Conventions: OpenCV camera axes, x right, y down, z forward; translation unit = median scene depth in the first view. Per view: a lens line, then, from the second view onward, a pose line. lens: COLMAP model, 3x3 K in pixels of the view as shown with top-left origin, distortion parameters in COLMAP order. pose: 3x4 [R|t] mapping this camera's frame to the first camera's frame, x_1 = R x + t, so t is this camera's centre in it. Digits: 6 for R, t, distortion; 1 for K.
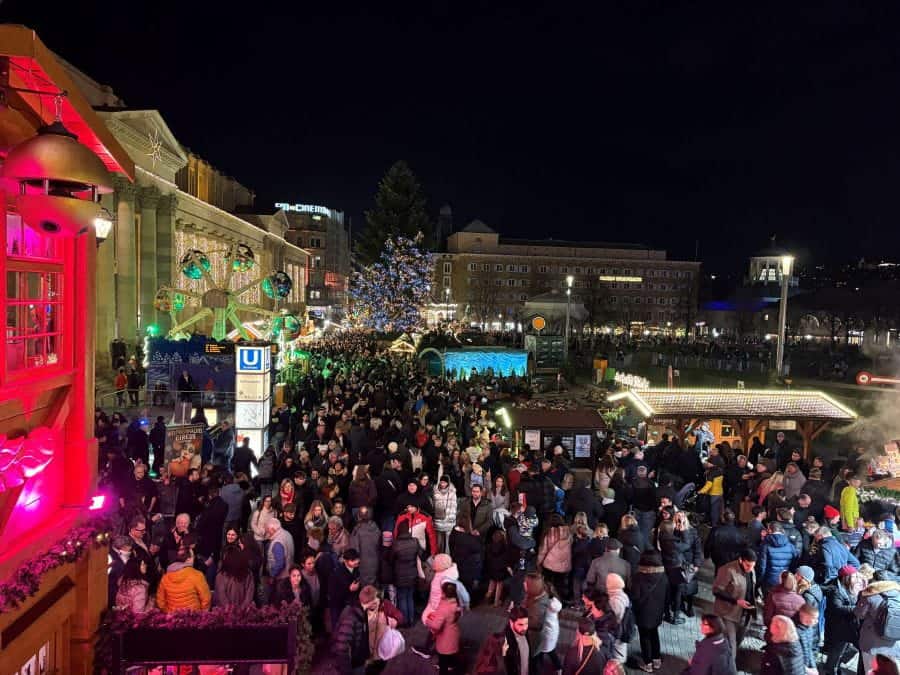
lens RADIAL K [[660.1, 0, 450.0], [0, 660.1, 337.5], [0, 0, 1]] dist [0.004085, -0.002807]
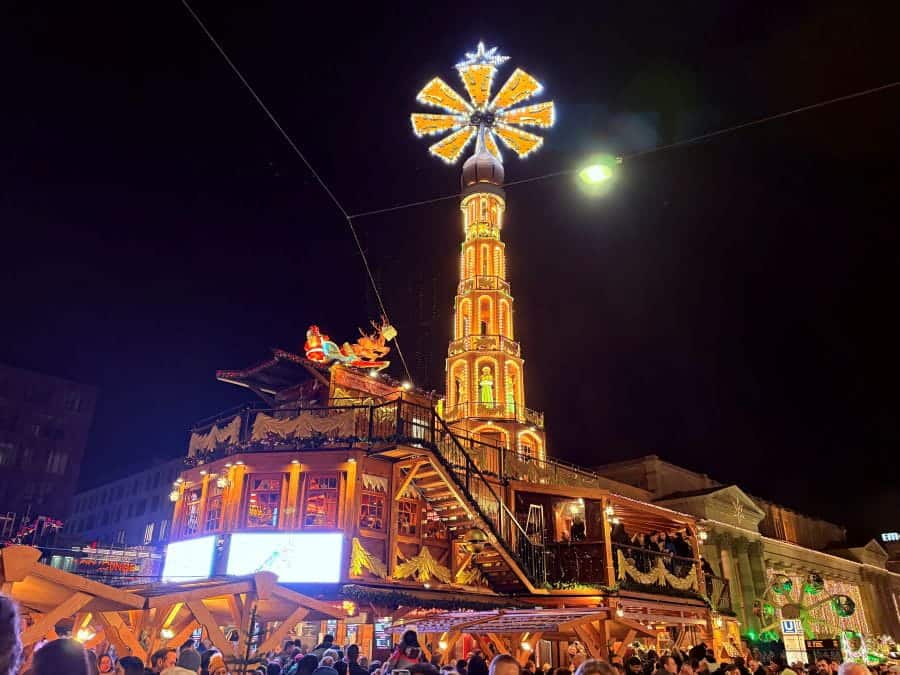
lens RADIAL K [[660.1, 0, 450.0], [0, 660.1, 337.5], [0, 0, 1]] dist [0.004085, -0.002807]
pose [[0.653103, -0.343785, -0.674736, 0.239359], [-0.032446, 0.877490, -0.478497, 0.093369], [0.756573, 0.334400, 0.561937, -0.409824]]
